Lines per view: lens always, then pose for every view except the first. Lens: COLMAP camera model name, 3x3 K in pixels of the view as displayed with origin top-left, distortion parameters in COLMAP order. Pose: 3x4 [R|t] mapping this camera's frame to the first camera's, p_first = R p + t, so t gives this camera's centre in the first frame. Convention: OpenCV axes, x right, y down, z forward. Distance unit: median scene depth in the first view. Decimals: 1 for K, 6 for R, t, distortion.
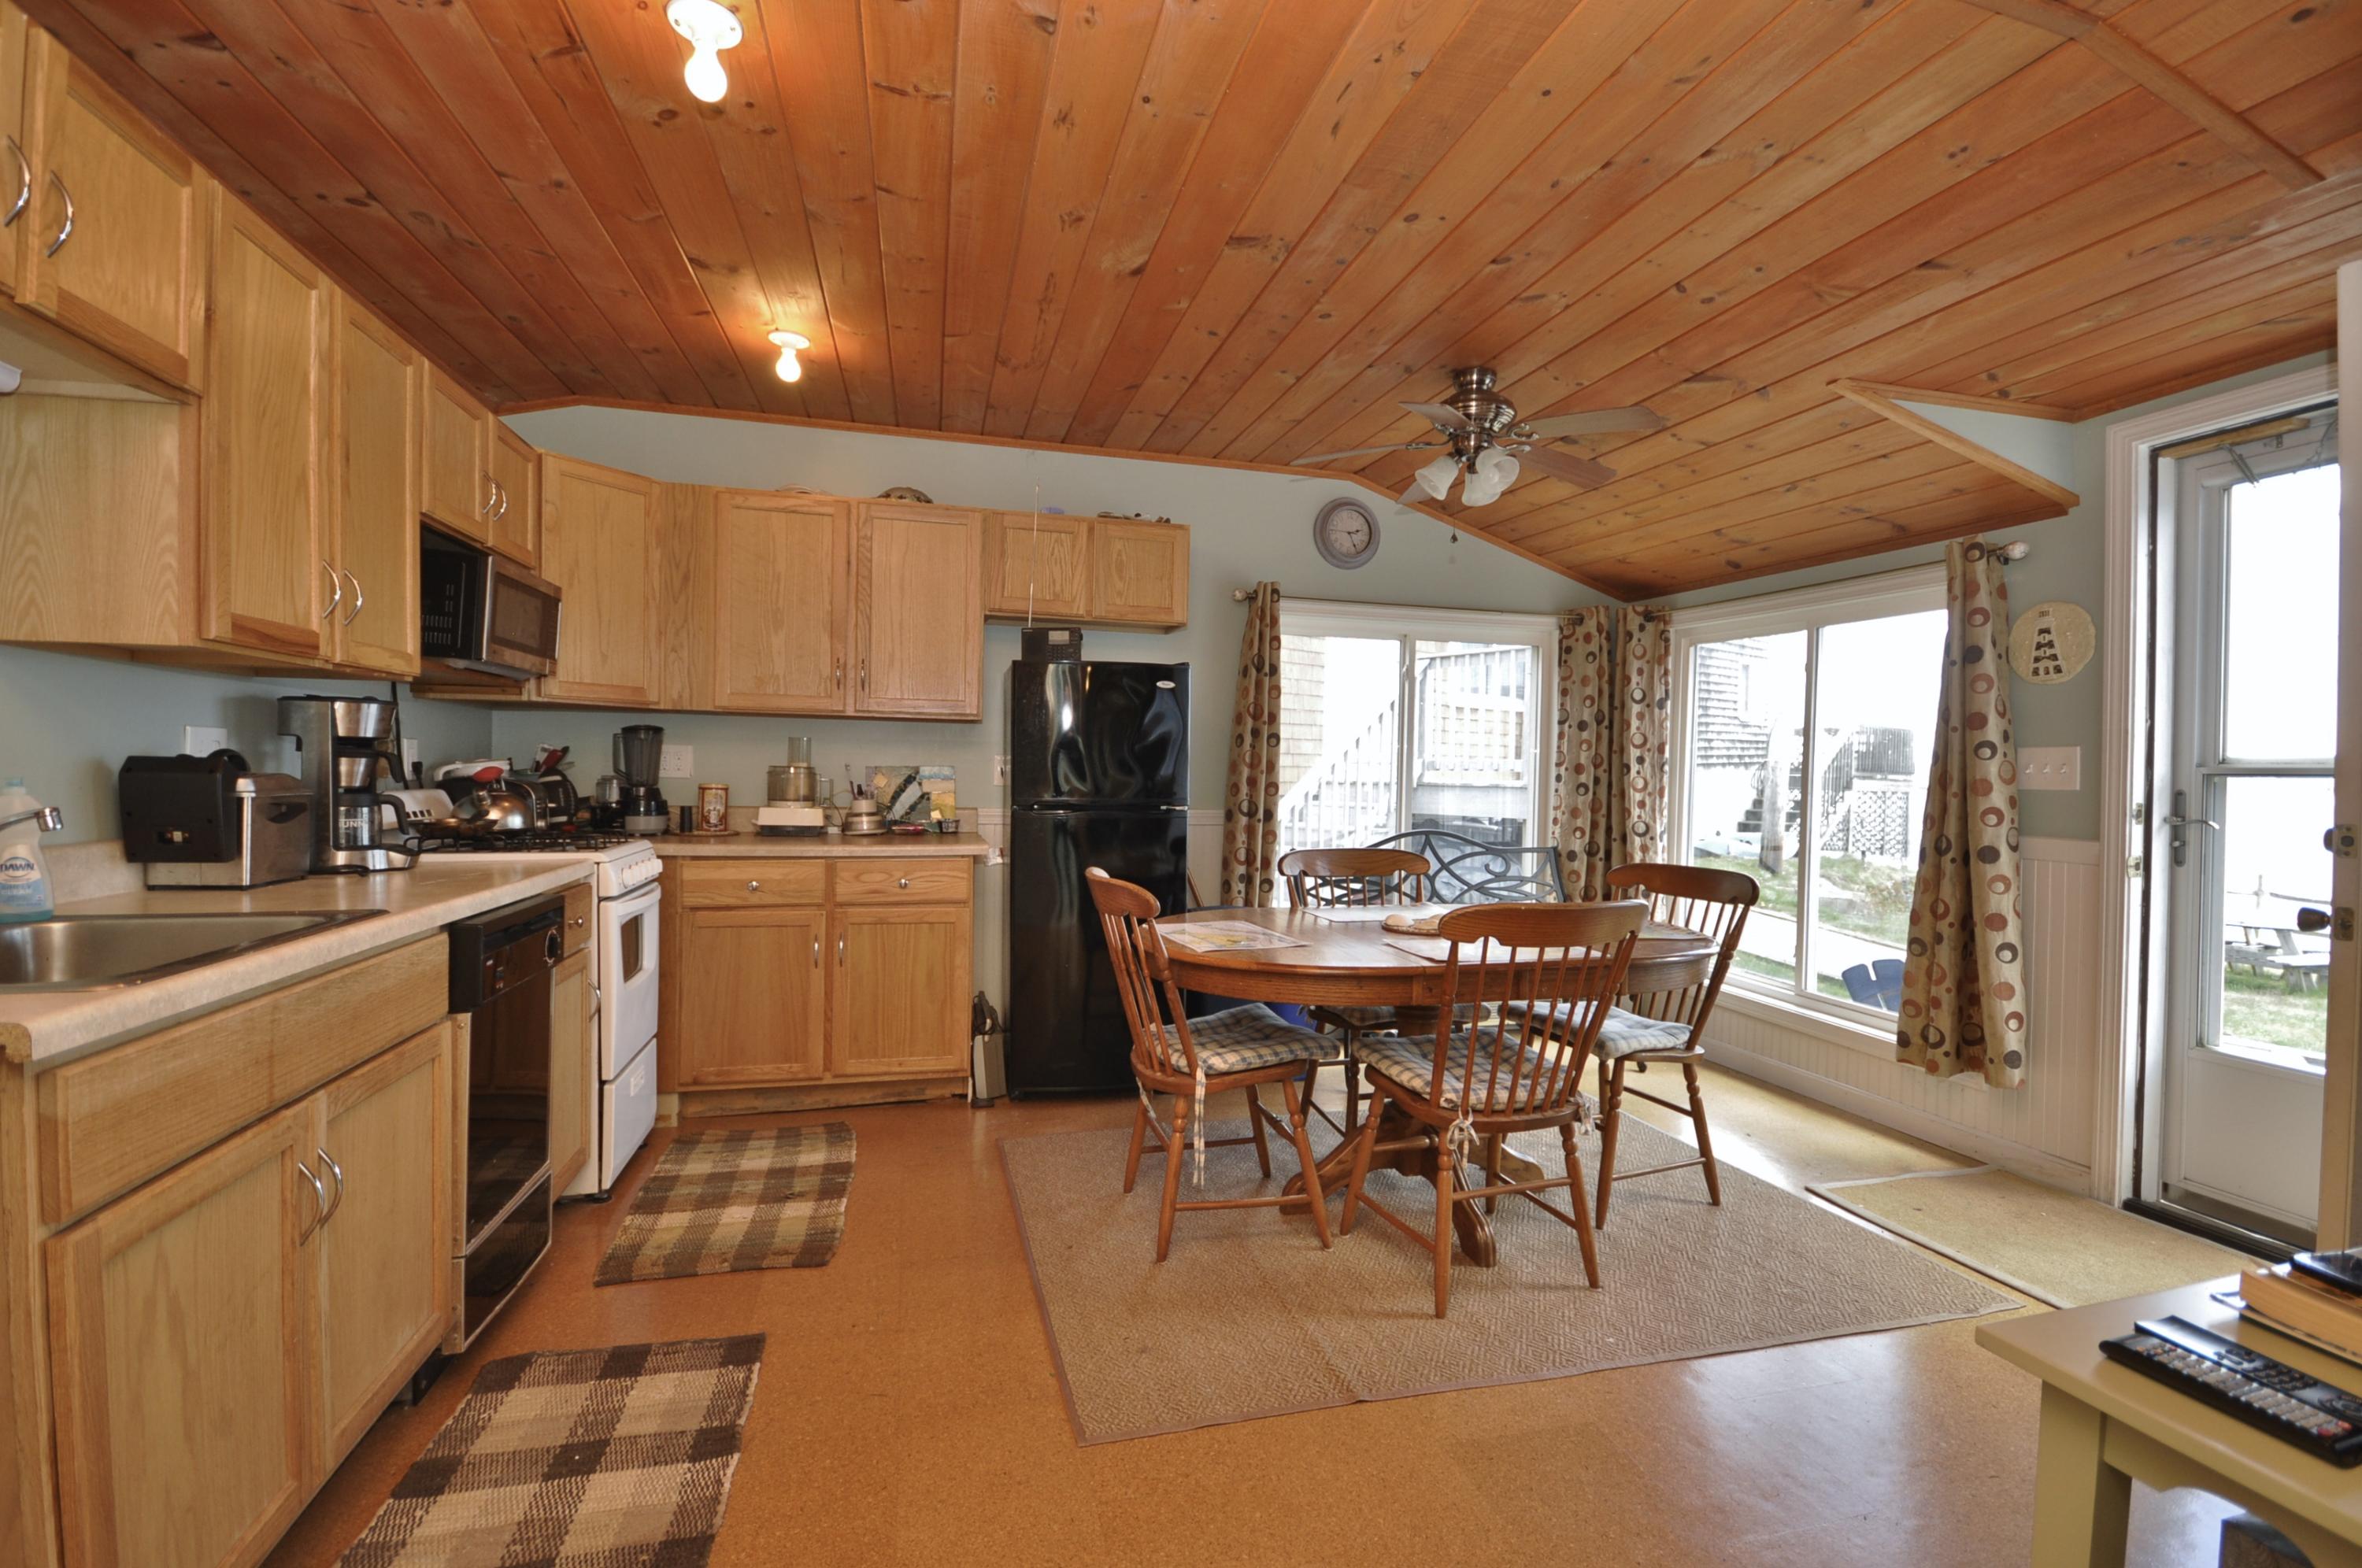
lens RADIAL K [[1034.1, 0, 1175.9], [0, 1034.1, 784.5], [0, 0, 1]] dist [0.004085, -0.007245]
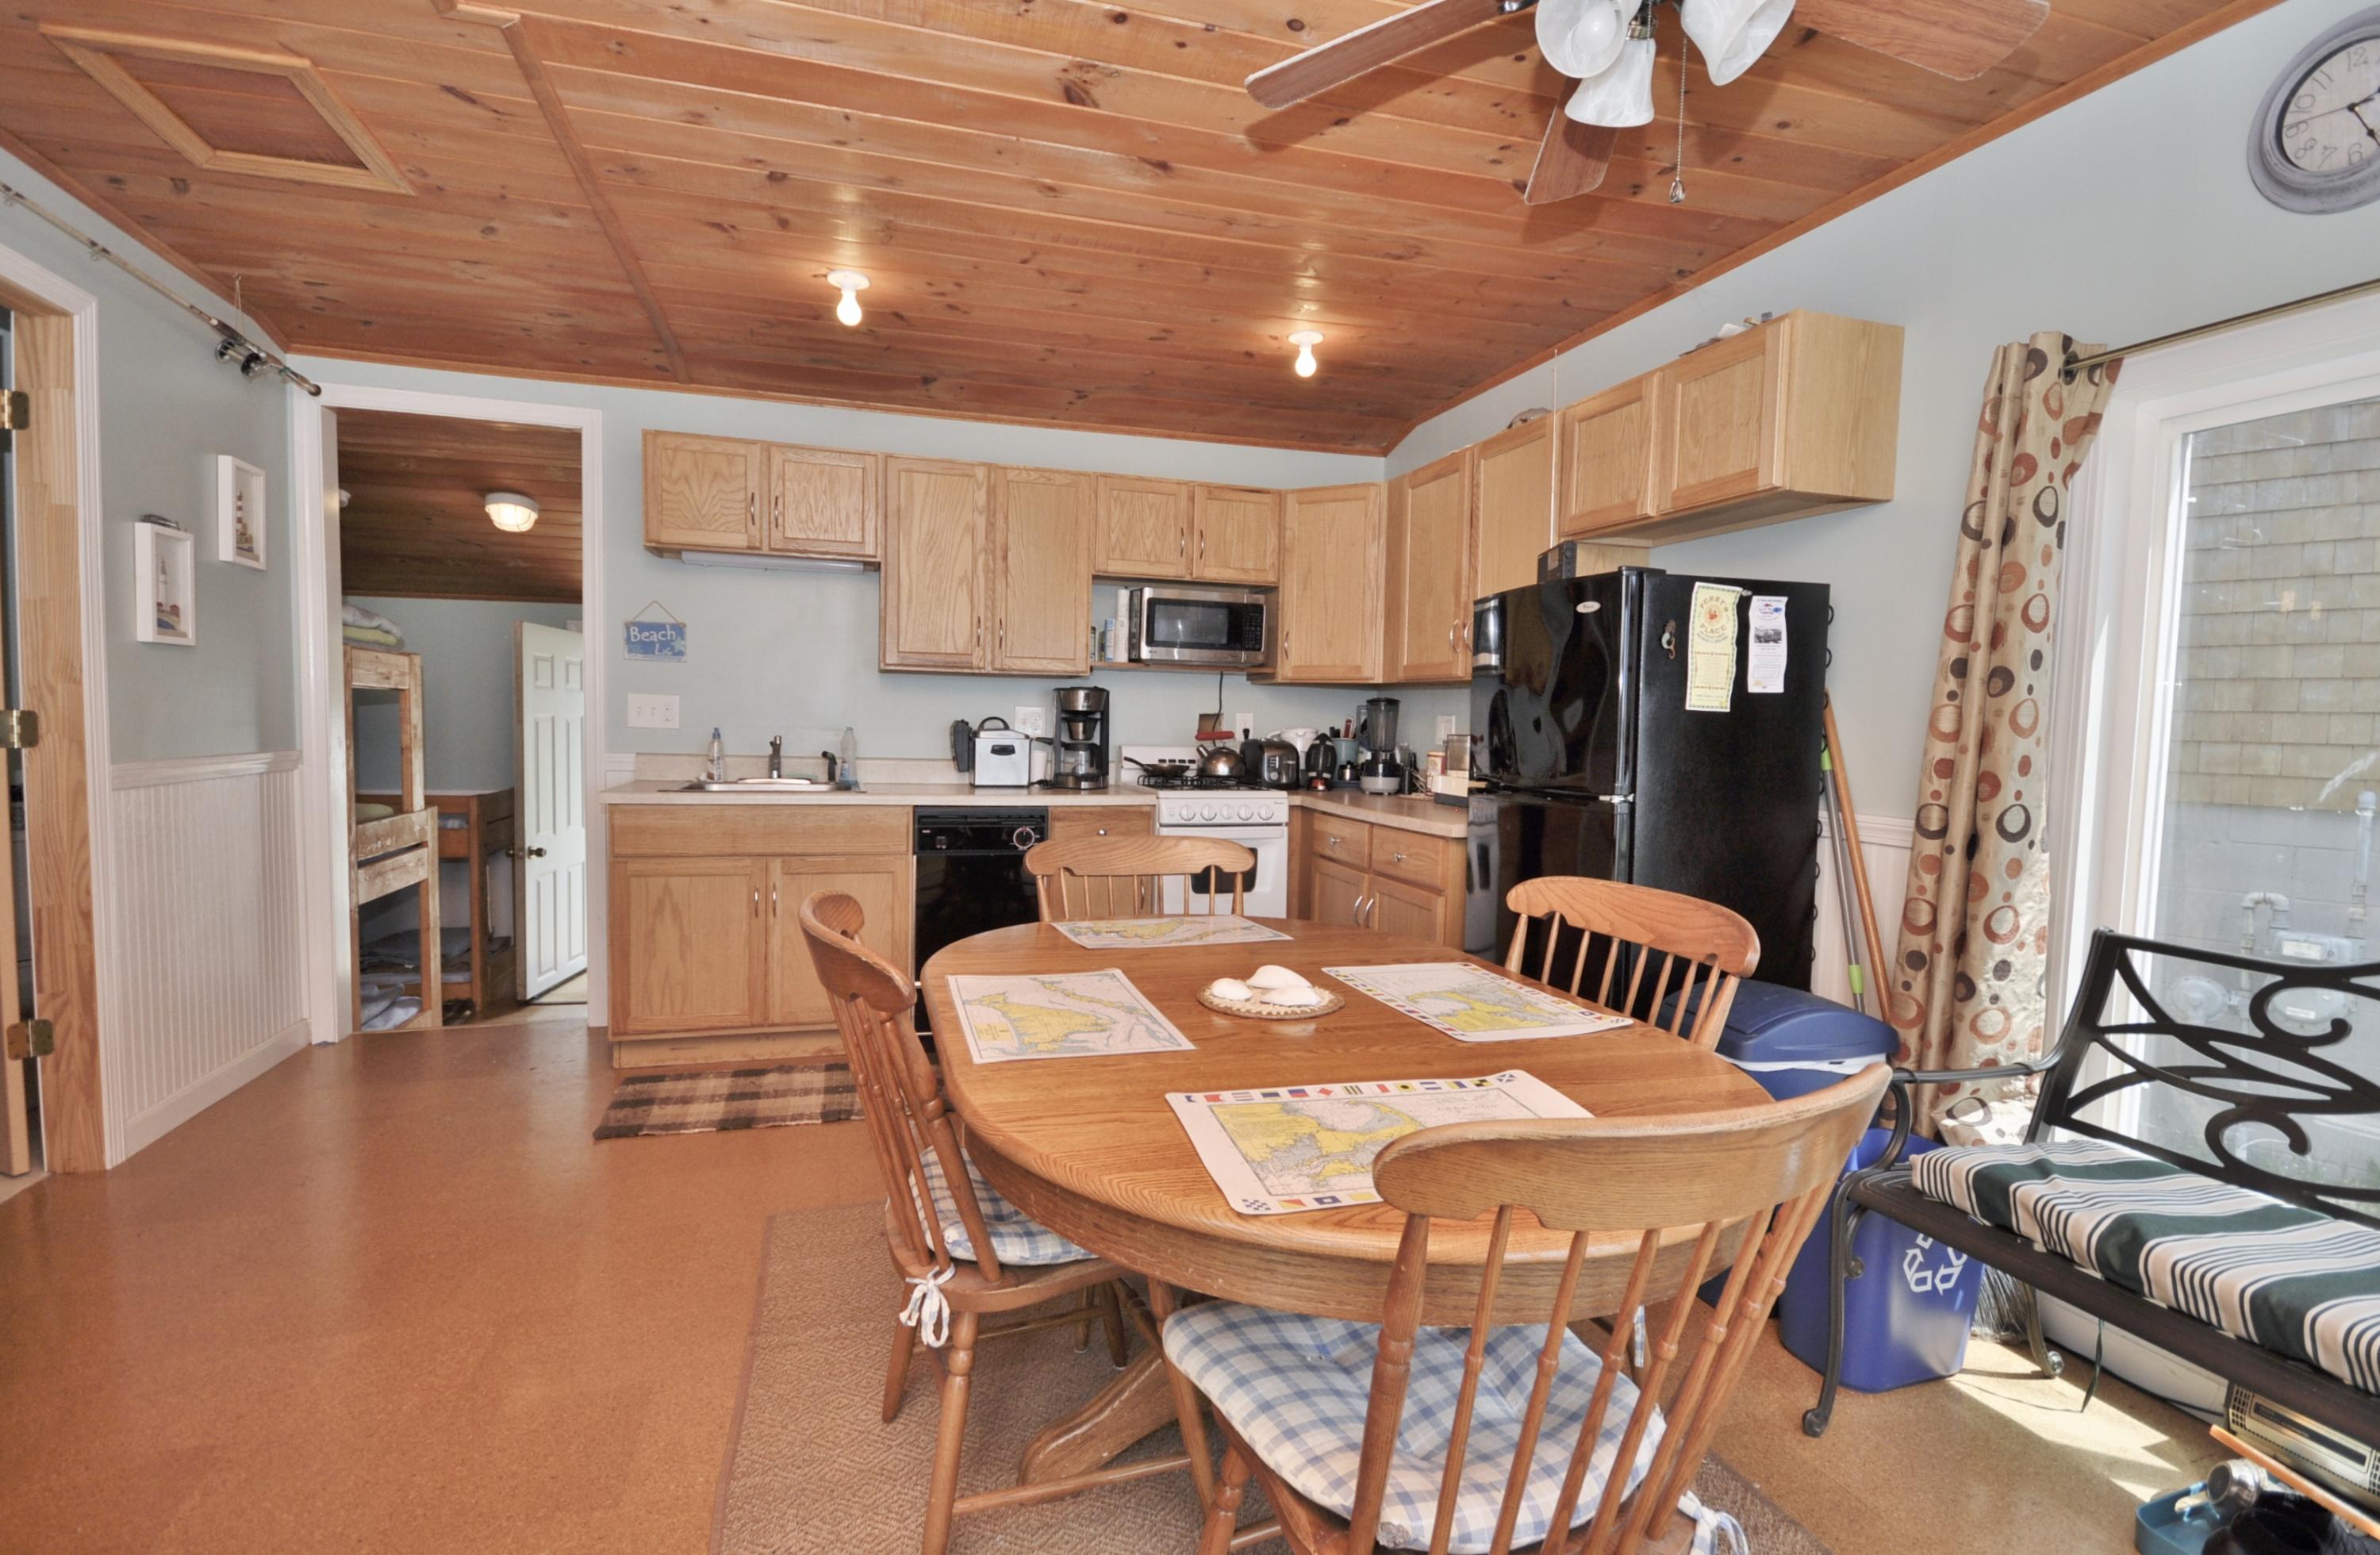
lens RADIAL K [[1055.3, 0, 1190.6], [0, 1055.3, 786.1], [0, 0, 1]] dist [0.001191, -0.005402]
pose [[0.065028, 0.047286, -0.996762, 0.620223], [-0.037860, 0.998274, 0.044888, -0.004299], [0.997165, 0.034819, 0.066706, 0.687185]]
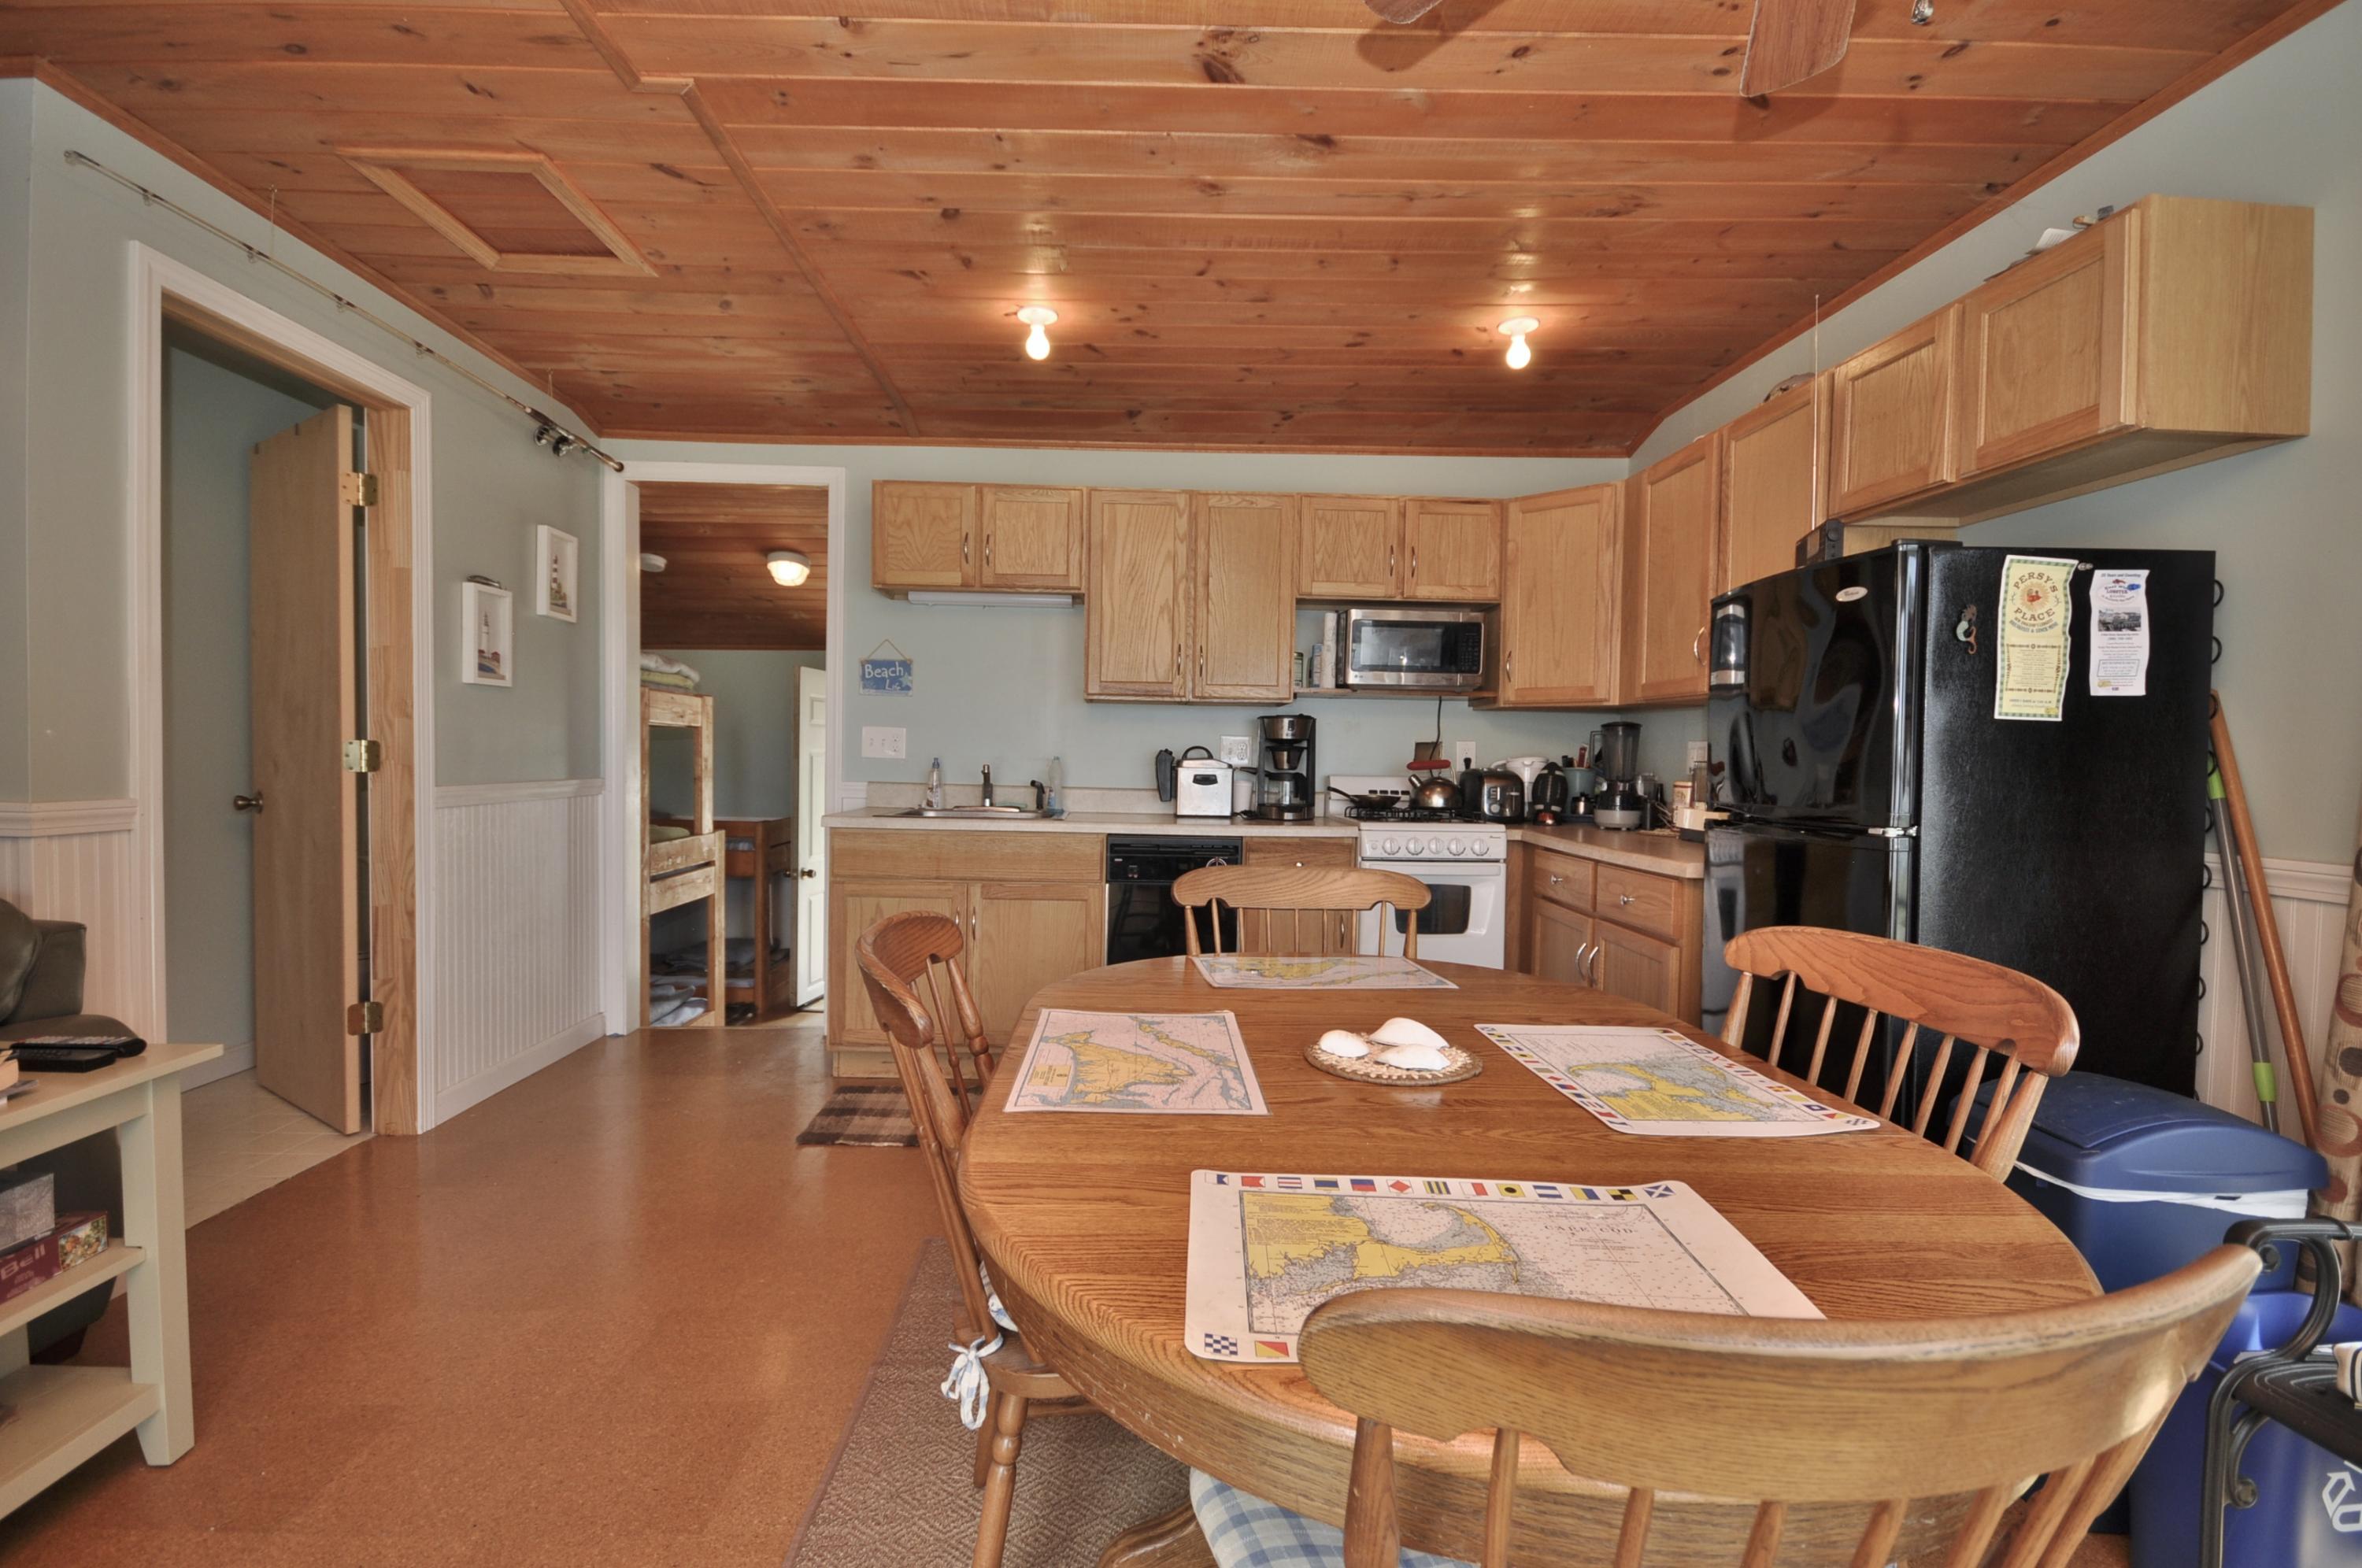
lens RADIAL K [[1034.1, 0, 1180.3], [0, 1034.1, 792.4], [0, 0, 1]] dist [0.004085, -0.007245]
pose [[-0.196998, 0.015958, -0.980274, 0.555192], [-0.036554, 0.999053, 0.023609, 0.003966], [0.979722, 0.040484, -0.196228, 0.748186]]
